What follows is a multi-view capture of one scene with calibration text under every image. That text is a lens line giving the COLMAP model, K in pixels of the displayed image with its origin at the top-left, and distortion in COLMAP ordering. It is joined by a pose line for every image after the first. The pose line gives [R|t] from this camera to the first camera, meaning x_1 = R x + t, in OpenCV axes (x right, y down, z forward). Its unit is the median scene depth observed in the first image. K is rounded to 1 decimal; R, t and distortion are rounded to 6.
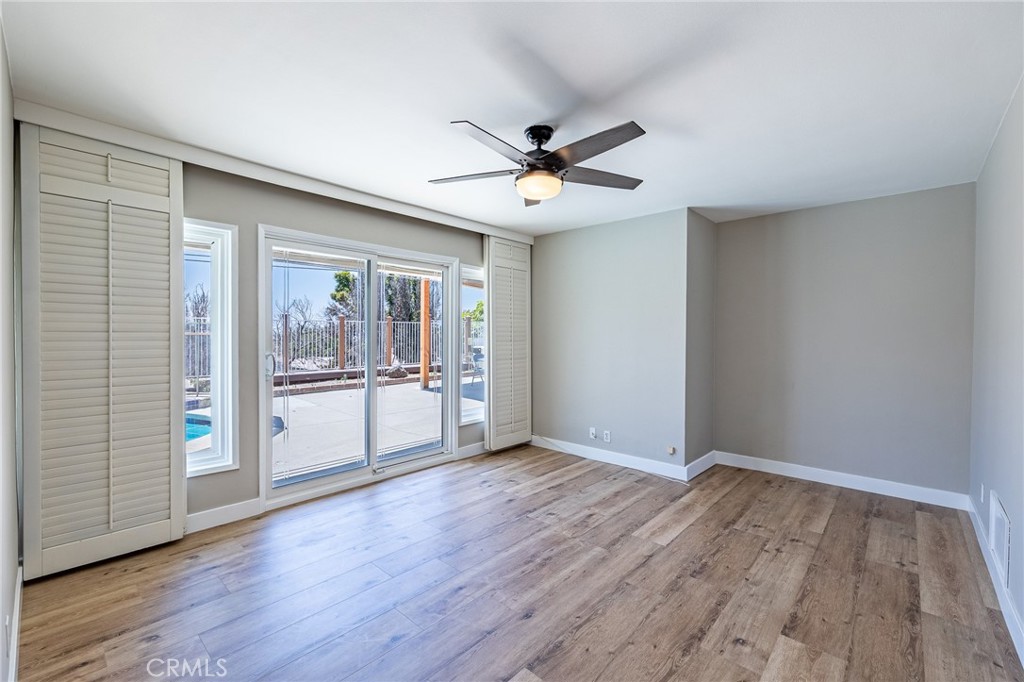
lens RADIAL K [[432.3, 0, 508.1], [0, 432.3, 341.2], [0, 0, 1]] dist [0.000445, 0.000178]
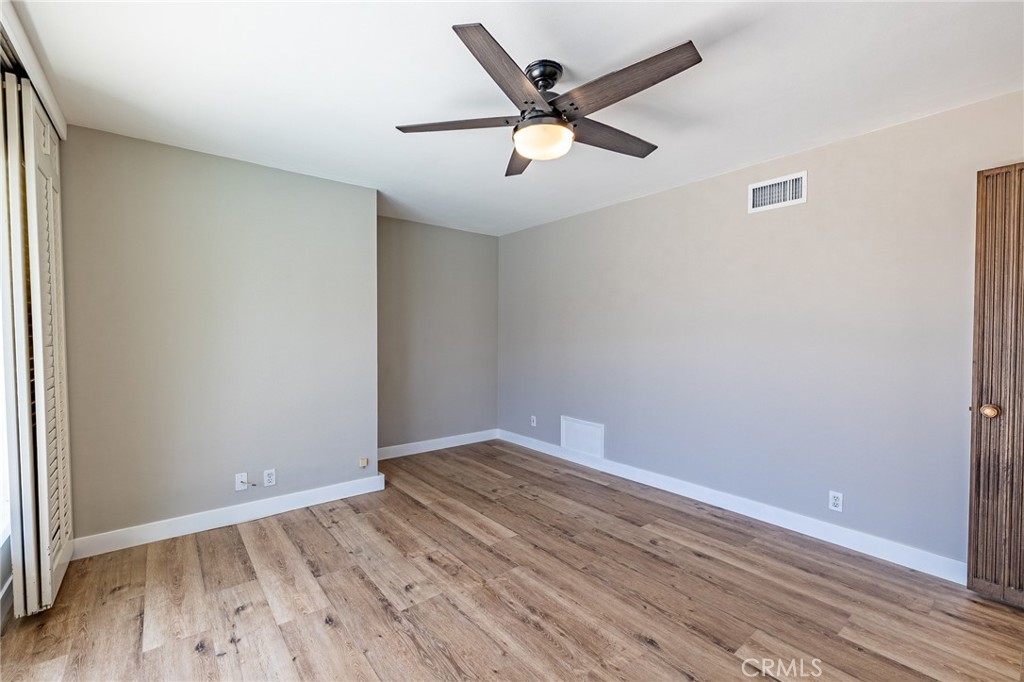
lens RADIAL K [[432.3, 0, 508.4], [0, 432.3, 339.5], [0, 0, 1]] dist [0.000445, 0.000178]
pose [[0.147182, -0.020007, 0.988907, -0.578799], [0.011410, 0.999763, 0.018528, -0.013565], [-0.989044, 0.008557, 0.147375, 0.757542]]
